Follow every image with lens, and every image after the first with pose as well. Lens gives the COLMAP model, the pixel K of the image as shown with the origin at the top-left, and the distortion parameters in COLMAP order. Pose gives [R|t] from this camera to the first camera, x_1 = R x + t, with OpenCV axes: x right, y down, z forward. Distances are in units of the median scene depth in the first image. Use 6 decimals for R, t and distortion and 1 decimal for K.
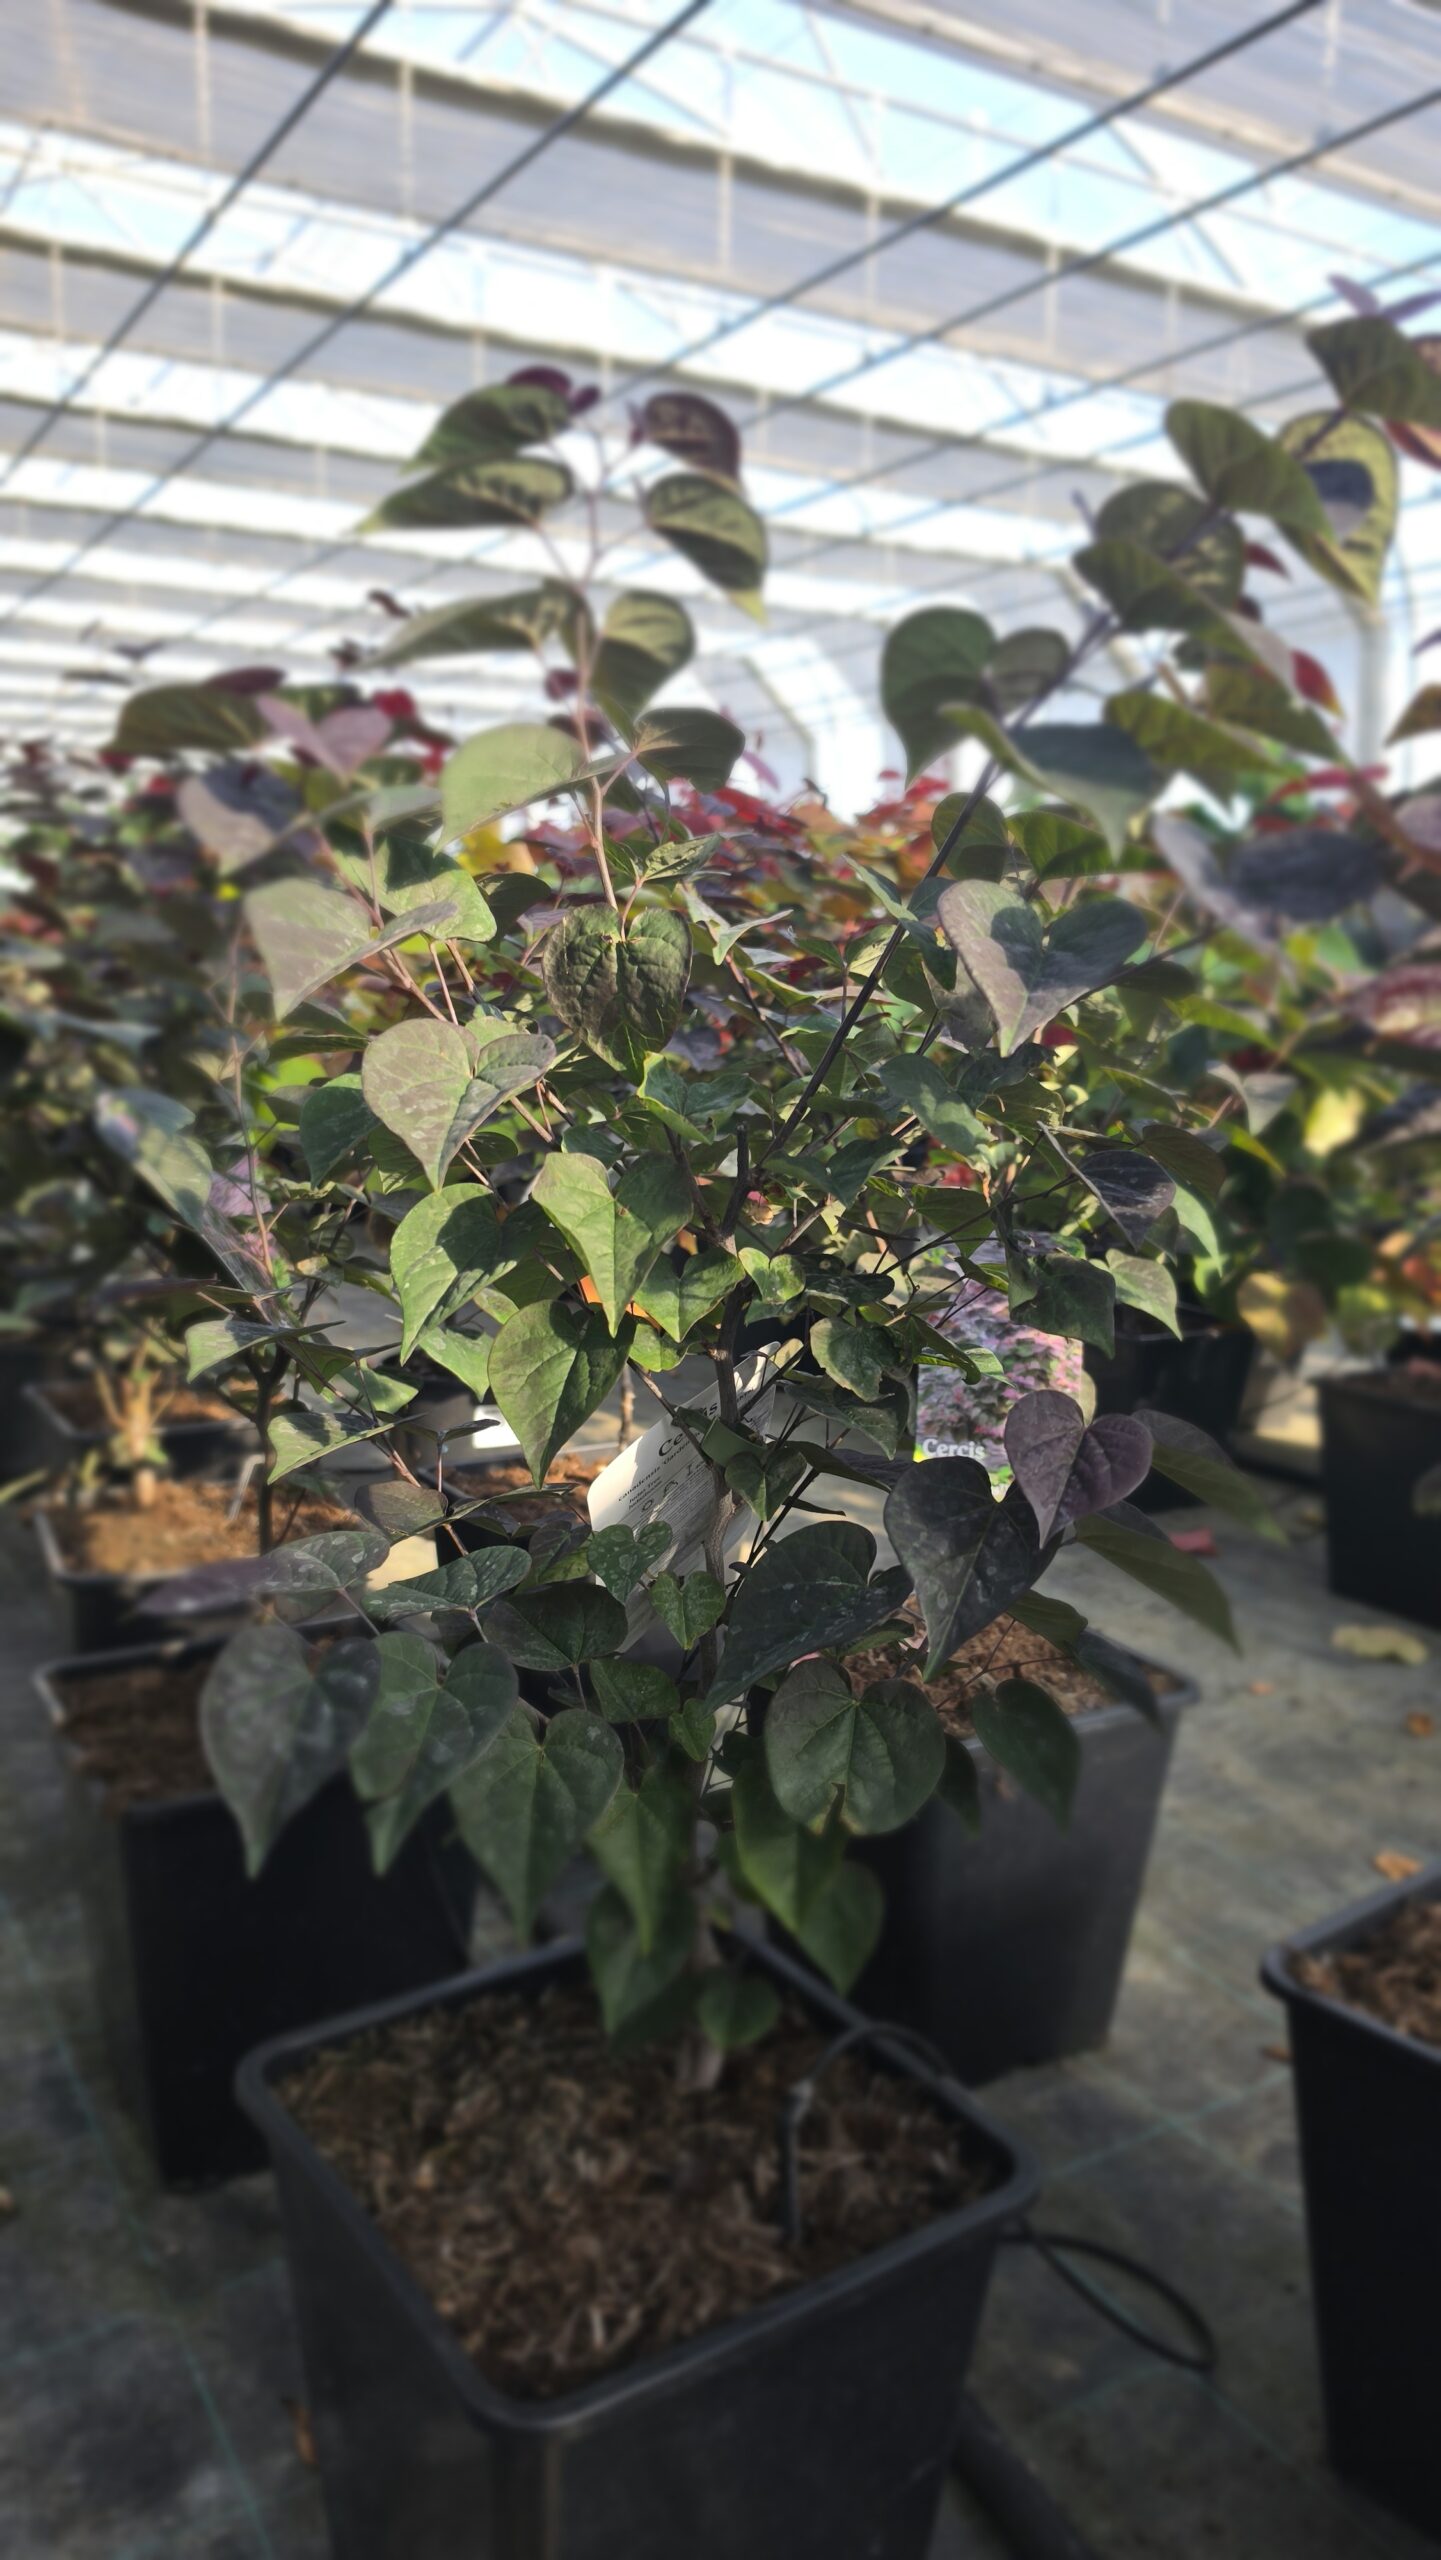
lens RADIAL K [[1847.4, 0, 742.2], [0, 1847.4, 1277.0], [0, 0, 1]] dist [0.019939, -0.039403]
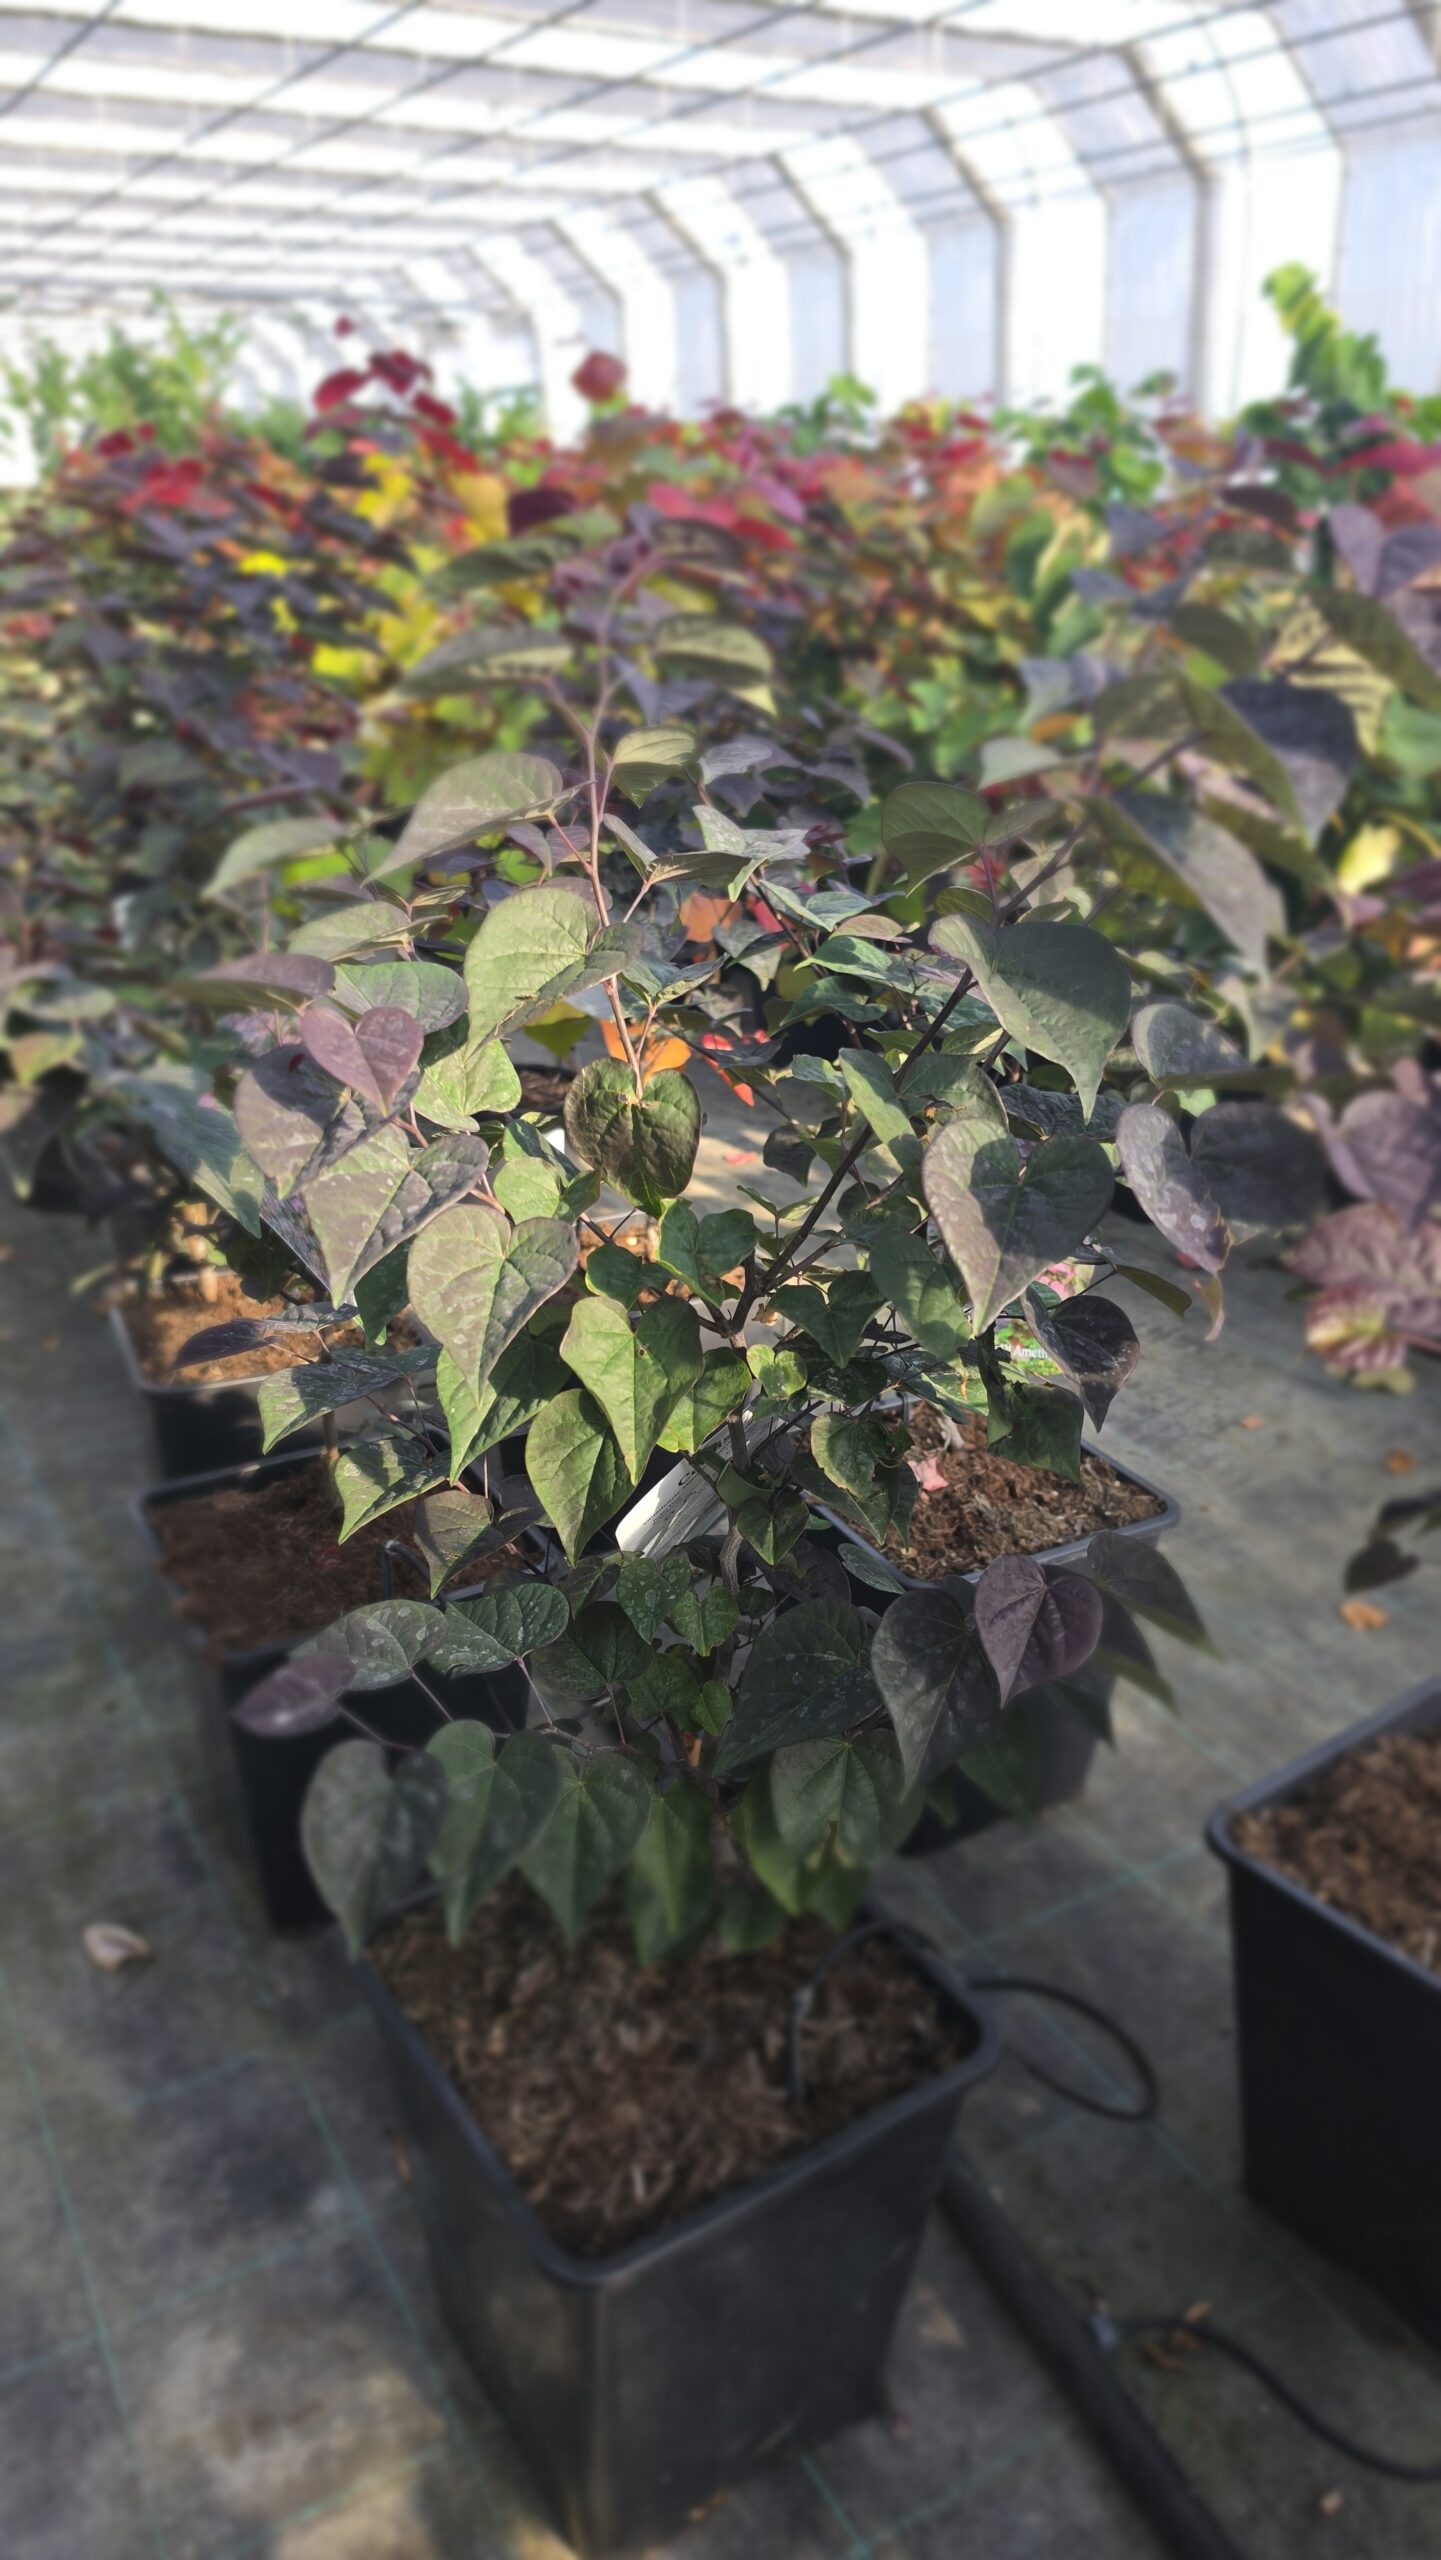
lens RADIAL K [[1847.4, 0, 708.2], [0, 1847.4, 1255.7], [0, 0, 1]] dist [0.019939, -0.039403]
pose [[0.999346, -0.001567, -0.036137, 0.013805], [0.010032, 0.971875, 0.235284, -0.308494], [0.034752, -0.235493, 0.971255, -0.061492]]
